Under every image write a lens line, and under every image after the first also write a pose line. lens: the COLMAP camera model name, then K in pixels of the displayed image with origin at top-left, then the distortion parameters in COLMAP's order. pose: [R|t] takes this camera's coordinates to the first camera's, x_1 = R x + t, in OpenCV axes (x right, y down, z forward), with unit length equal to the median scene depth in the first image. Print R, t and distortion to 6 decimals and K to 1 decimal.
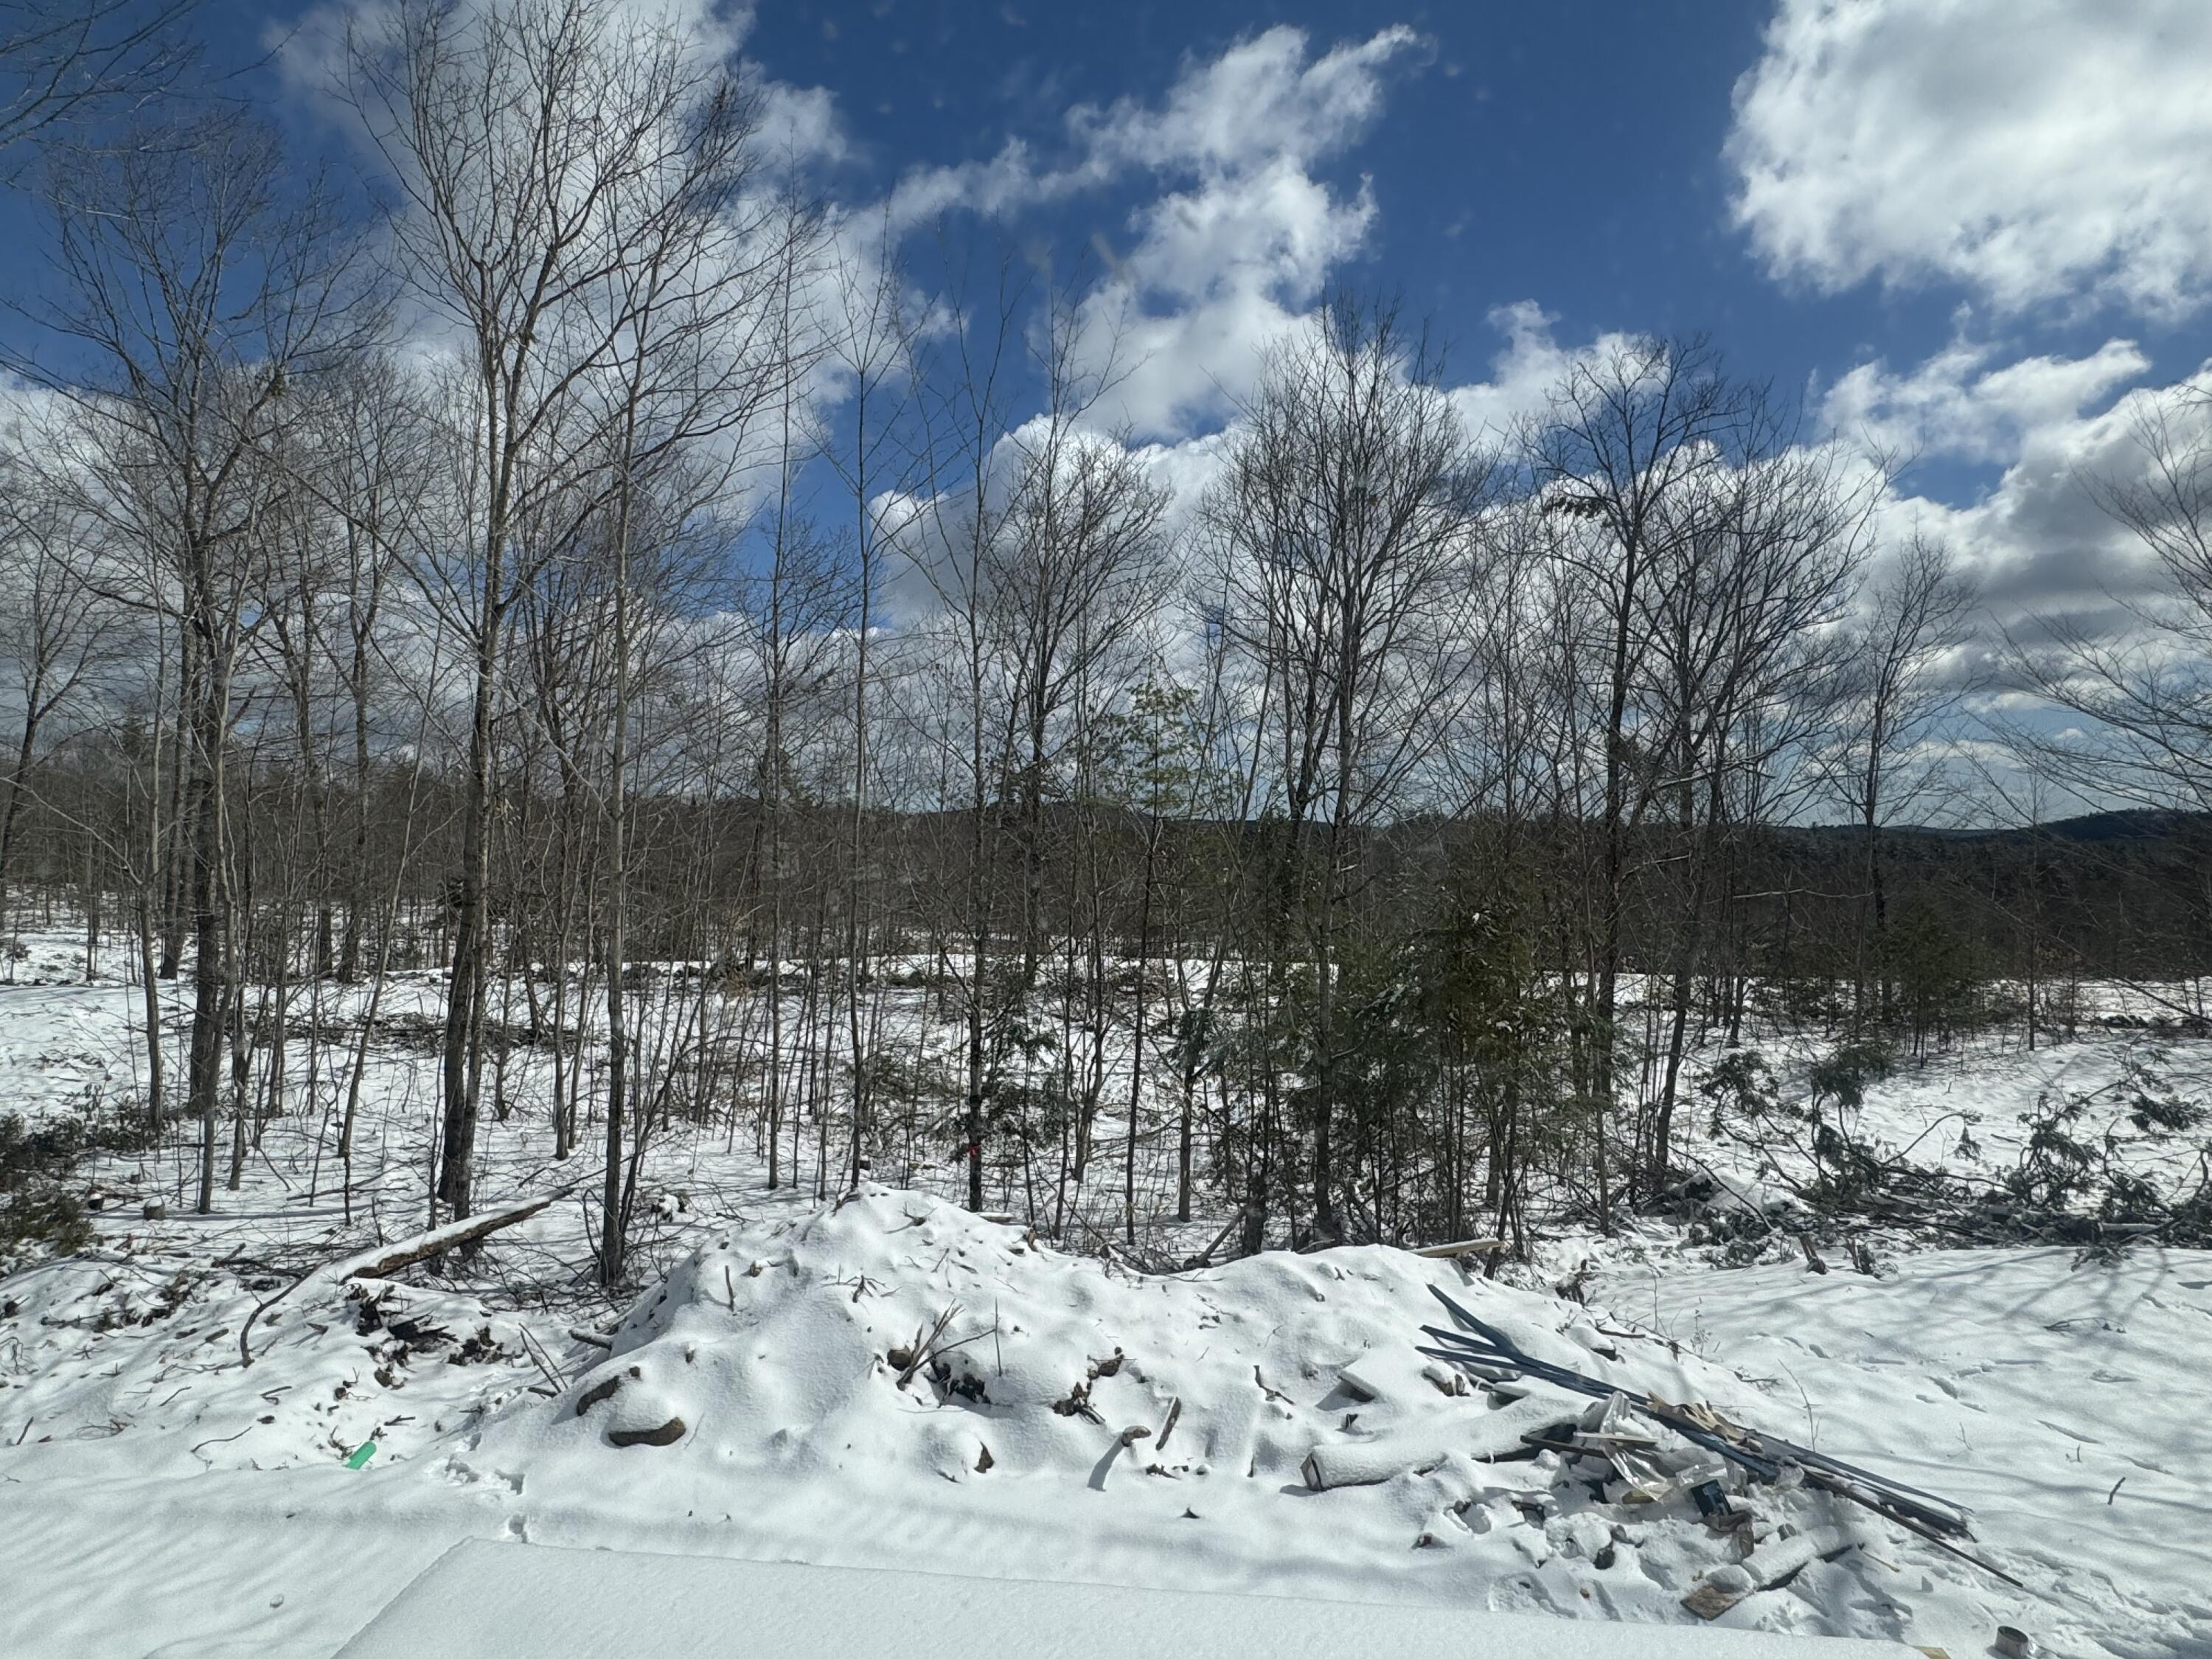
lens RADIAL K [[1283.0, 0, 1103.1], [0, 1283.0, 825.0], [0, 0, 1]] dist [0.000256, 0.000010]
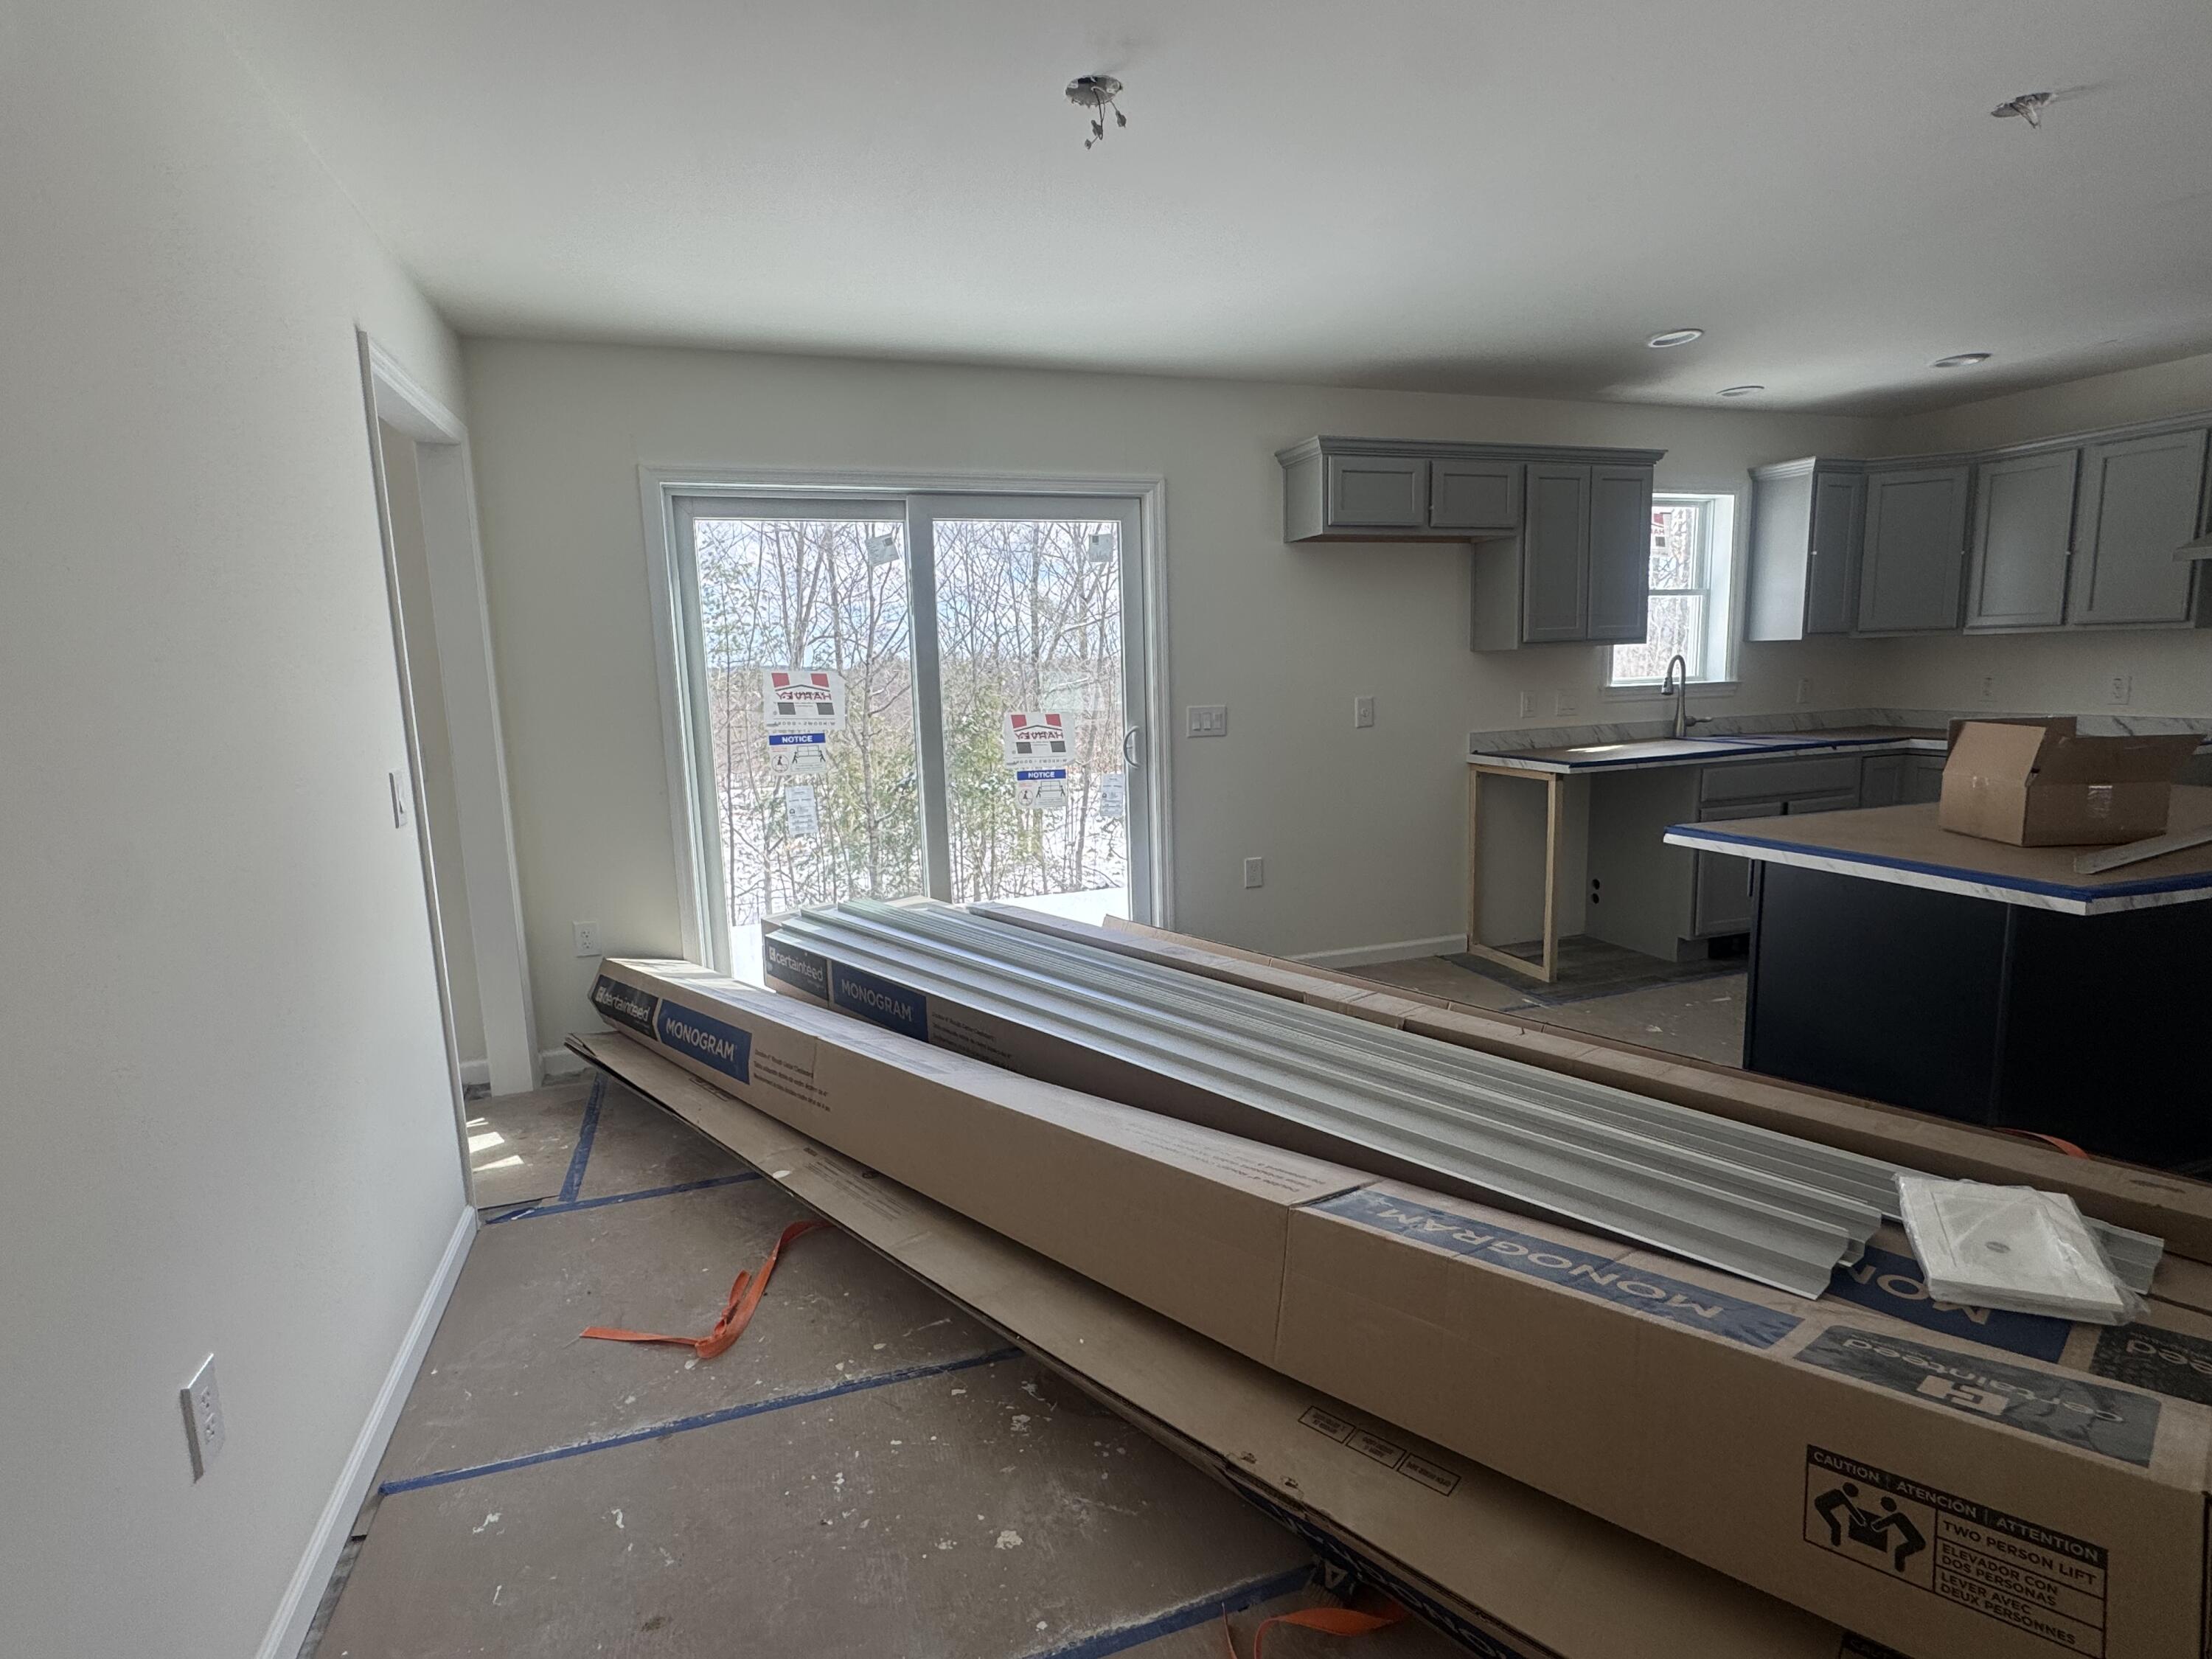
lens RADIAL K [[1097.6, 0, 1105.6], [0, 1097.6, 829.2], [0, 0, 1]] dist [-0.004577, 0.001498]
pose [[0.901057, -0.099266, 0.422188, -0.057016], [0.036712, 0.987418, 0.153811, 0.002678], [-0.432145, -0.123093, 0.893364, -0.120889]]
